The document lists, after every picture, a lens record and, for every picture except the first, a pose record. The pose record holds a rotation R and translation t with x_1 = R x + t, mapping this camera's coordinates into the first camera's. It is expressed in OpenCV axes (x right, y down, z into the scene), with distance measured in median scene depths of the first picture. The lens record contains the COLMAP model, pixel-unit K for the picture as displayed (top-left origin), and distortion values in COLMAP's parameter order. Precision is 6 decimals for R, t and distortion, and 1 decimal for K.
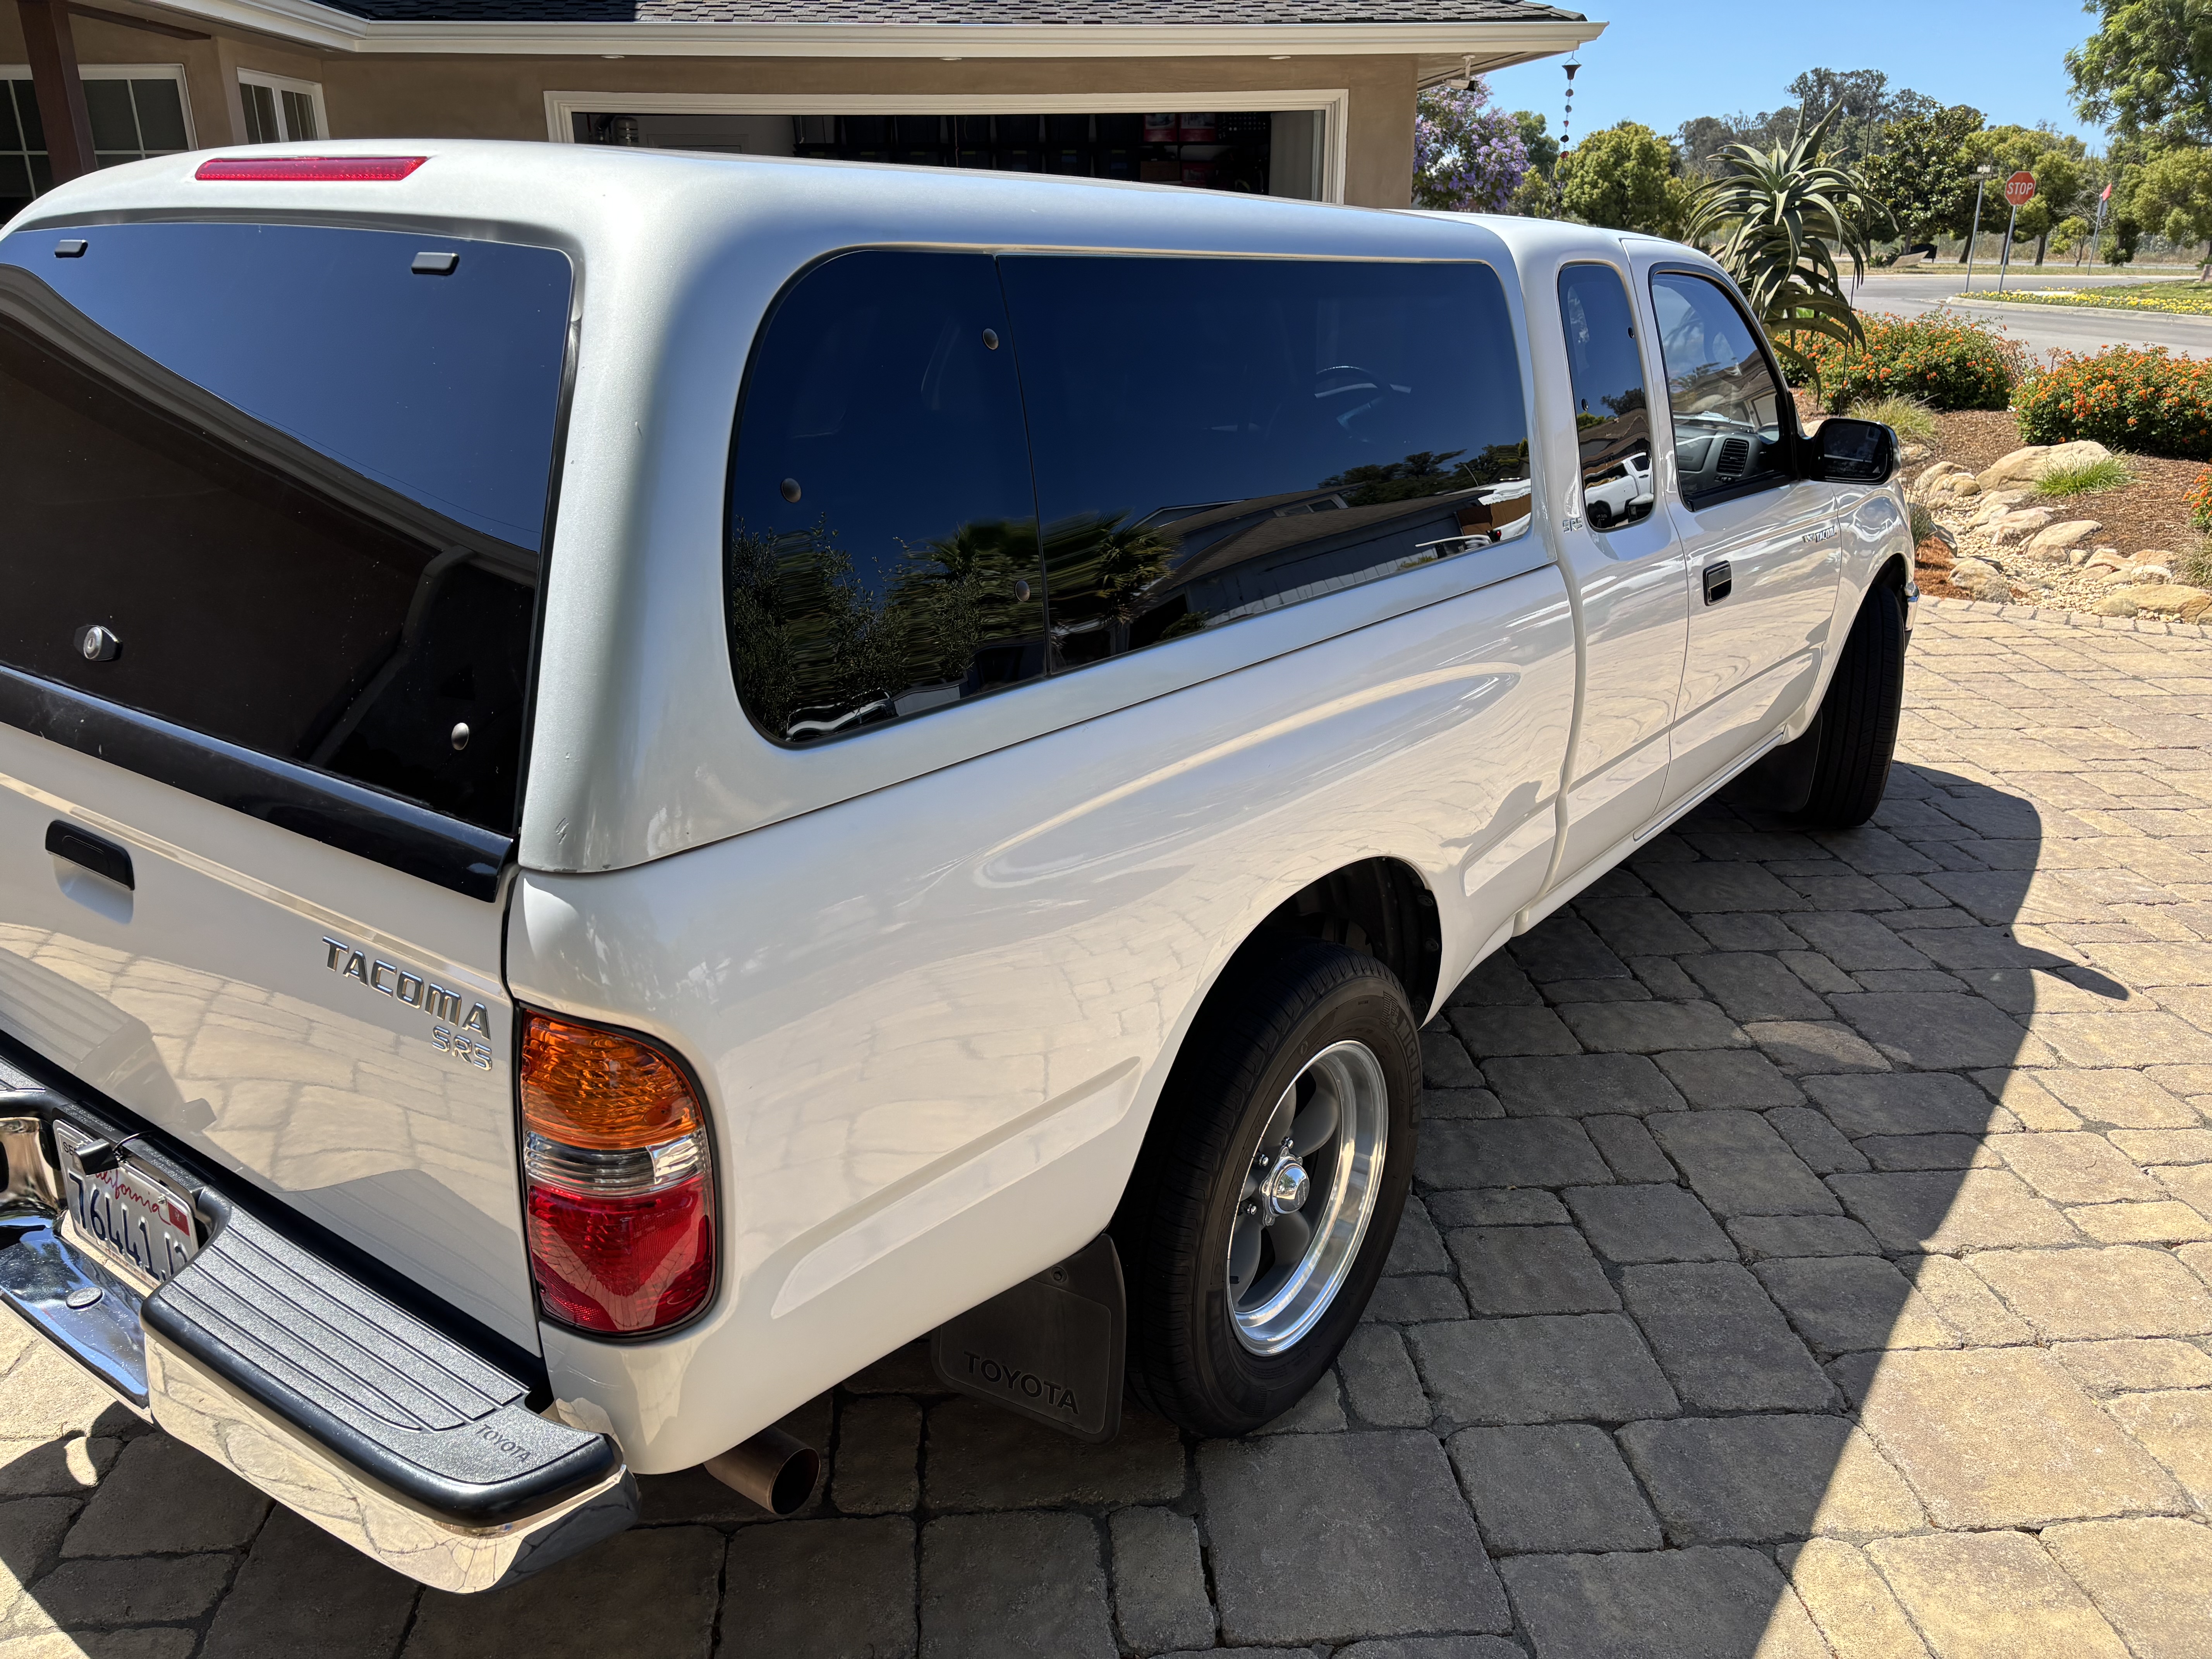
lens RADIAL K [[1744.4, 0, 1106.3], [0, 1744.4, 836.1], [0, 0, 1]] dist [0.014555, 0.007140]
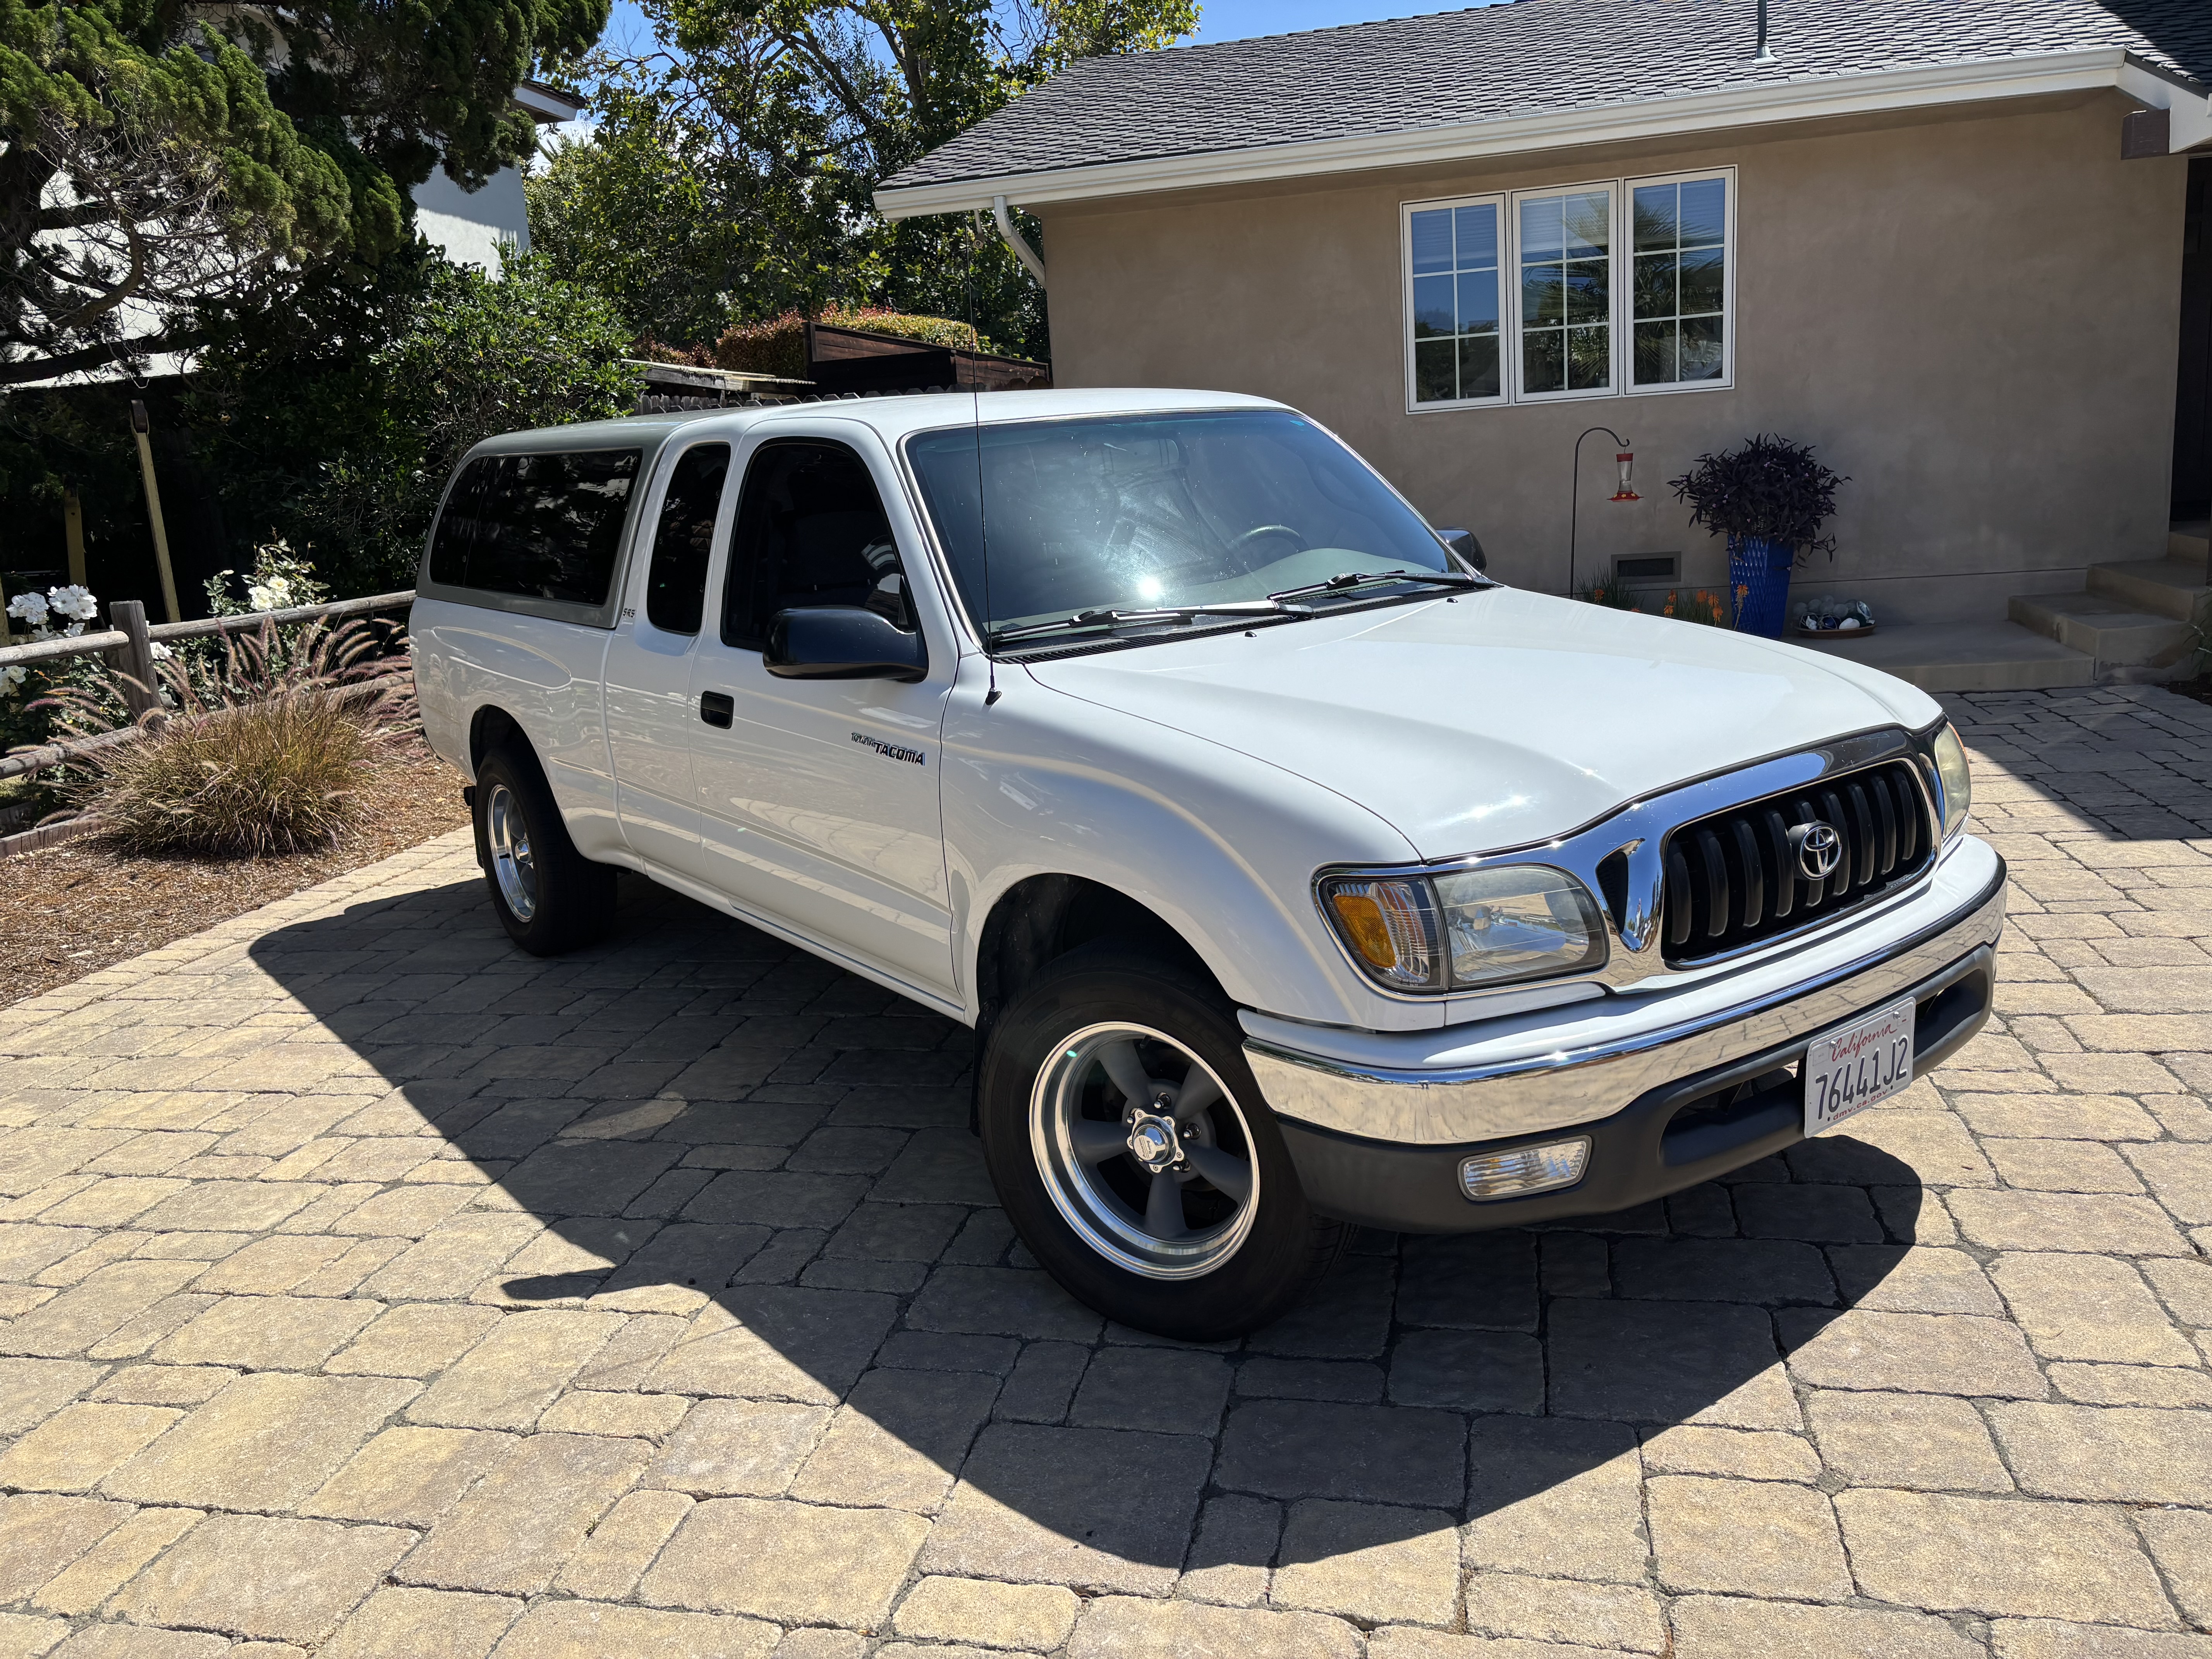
lens RADIAL K [[1641.8, 0, 1106.0], [0, 1641.8, 829.5], [0, 0, 1]] dist [0.002112, 0.000869]
pose [[-0.305990, 0.207855, -0.929067, 1.248190], [-0.266984, 0.917982, 0.293306, -0.444807], [0.913832, 0.337795, -0.225400, 1.445593]]
